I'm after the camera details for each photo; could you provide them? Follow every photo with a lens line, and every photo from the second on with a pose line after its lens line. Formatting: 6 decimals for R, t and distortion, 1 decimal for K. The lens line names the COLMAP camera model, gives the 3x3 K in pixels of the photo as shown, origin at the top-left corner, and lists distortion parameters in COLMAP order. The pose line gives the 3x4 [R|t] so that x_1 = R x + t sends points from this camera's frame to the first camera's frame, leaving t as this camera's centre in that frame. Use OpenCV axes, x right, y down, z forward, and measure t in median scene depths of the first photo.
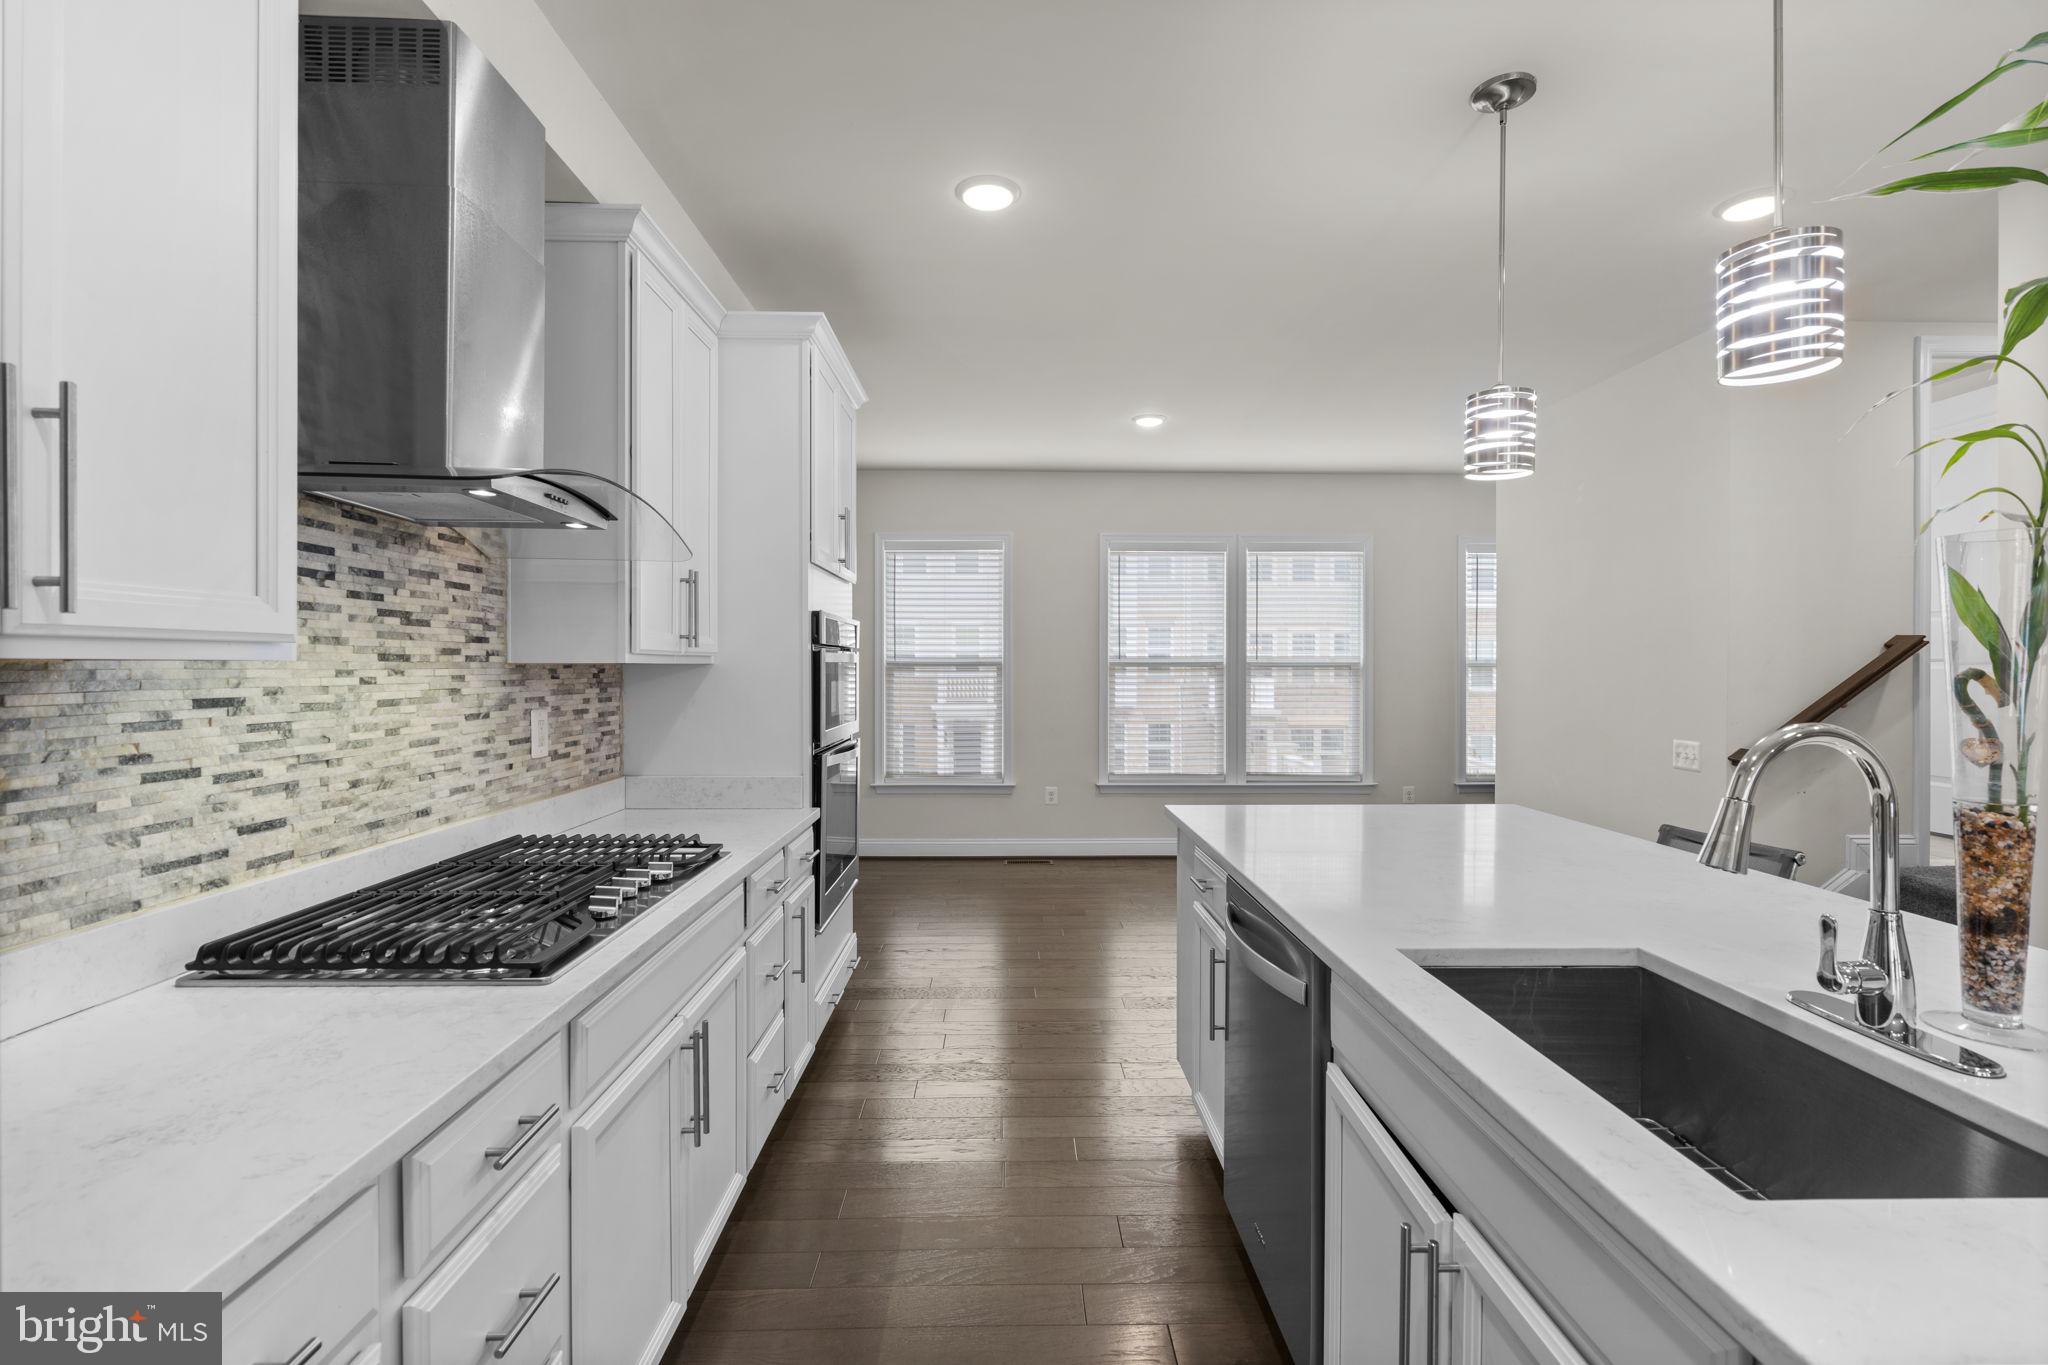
lens RADIAL K [[931.1, 0, 1021.8], [0, 931.1, 664.9], [0, 0, 1]] dist [-0.009024, 0.000187]
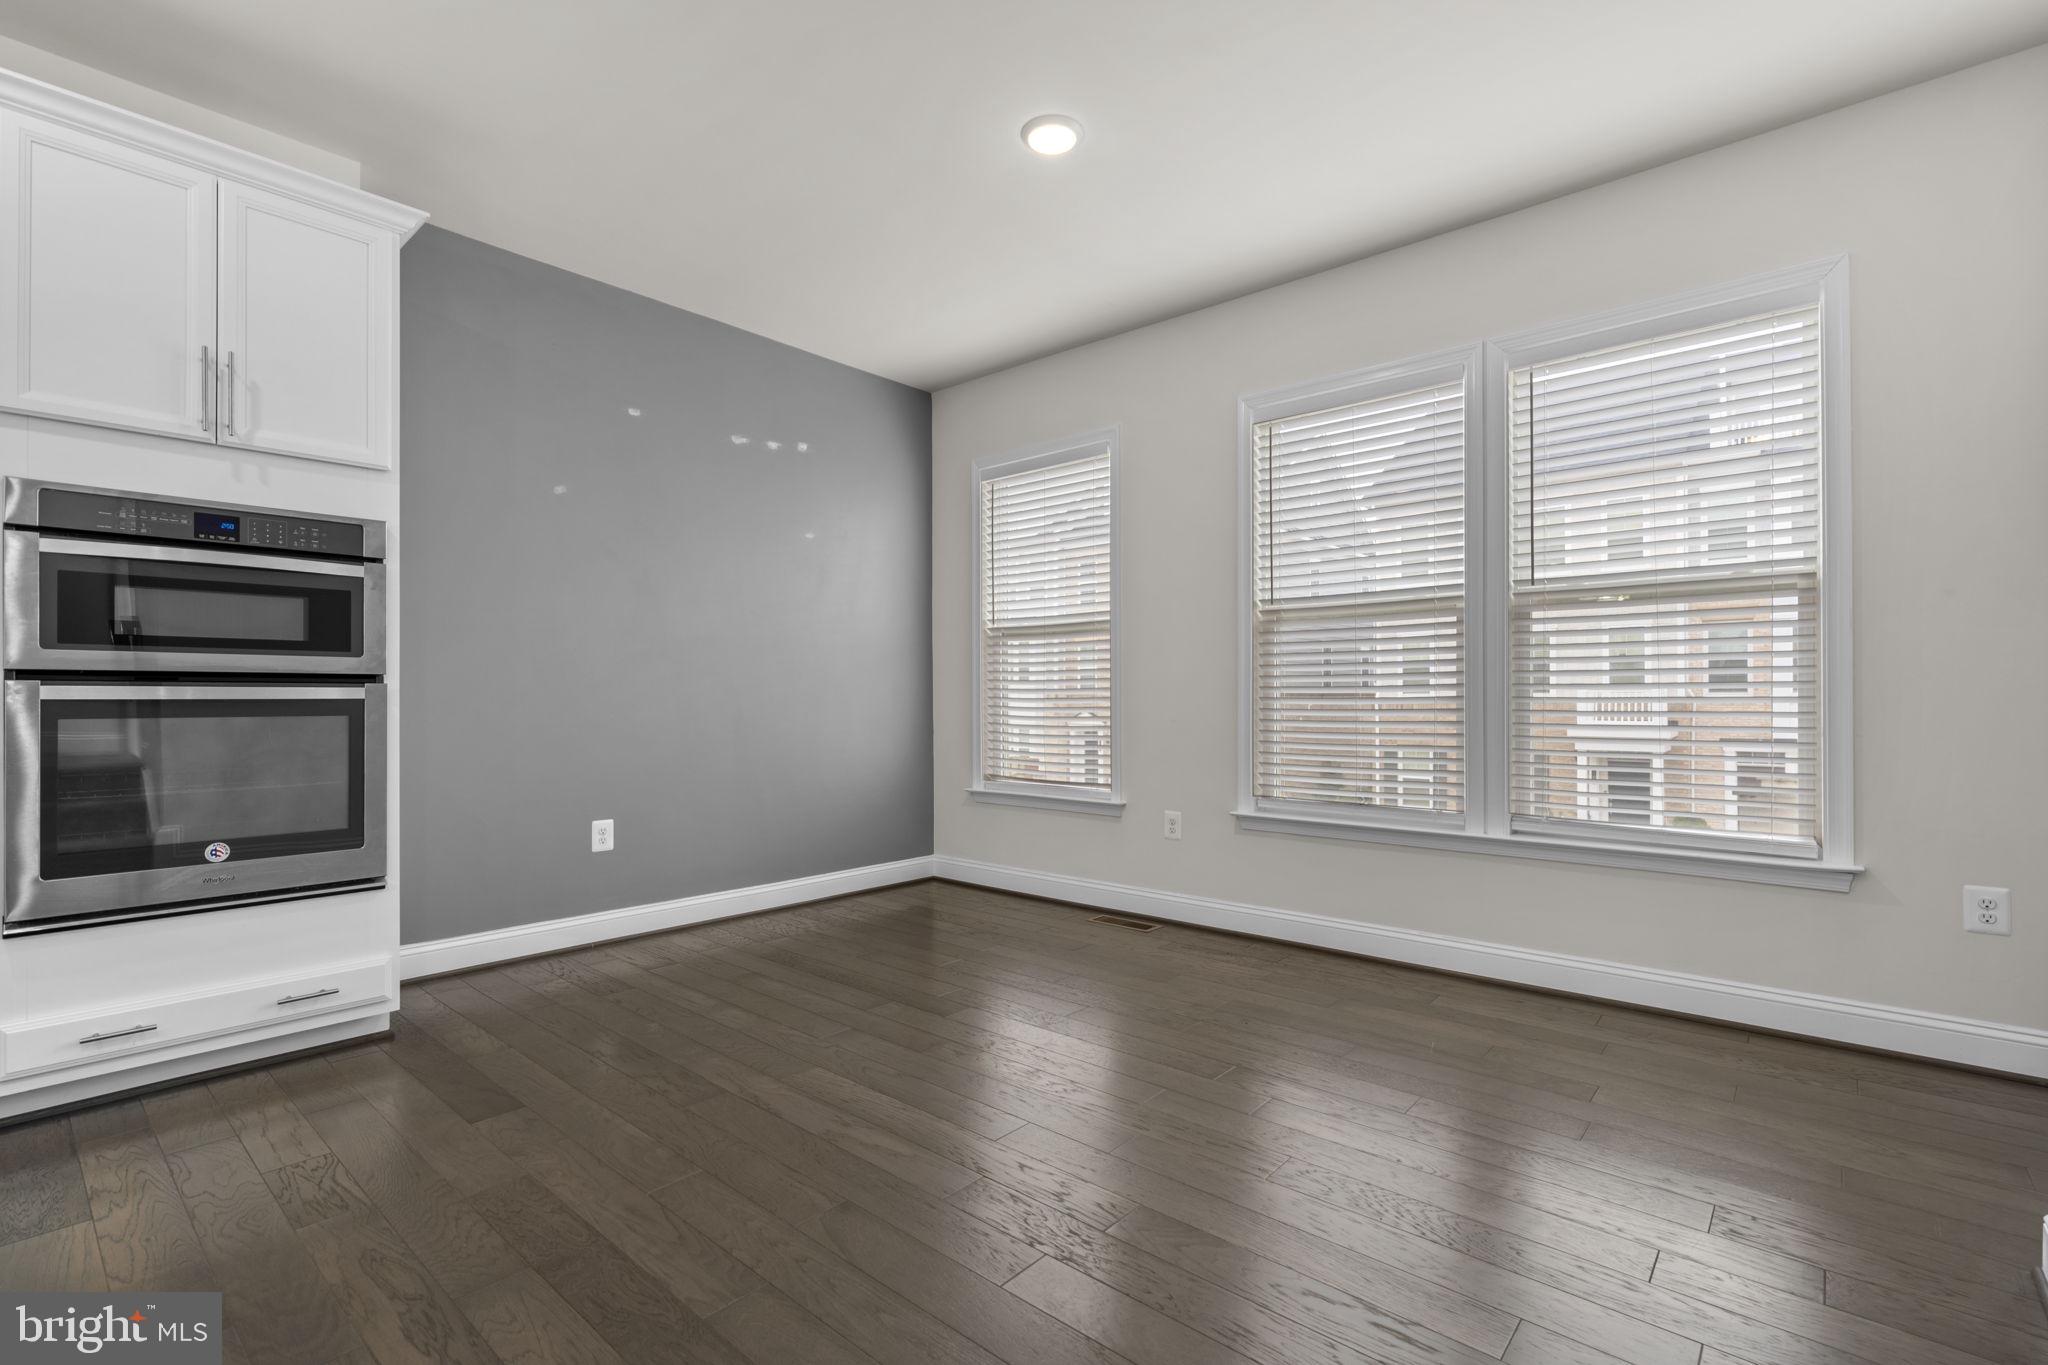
lens RADIAL K [[931.1, 0, 1020.9], [0, 931.1, 689.5], [0, 0, 1]] dist [-0.009024, 0.000187]
pose [[0.742739, -0.007110, -0.669543, 1.291516], [0.004367, 0.999974, -0.005775, 0.172726], [0.669566, 0.001366, 0.742751, 1.554493]]
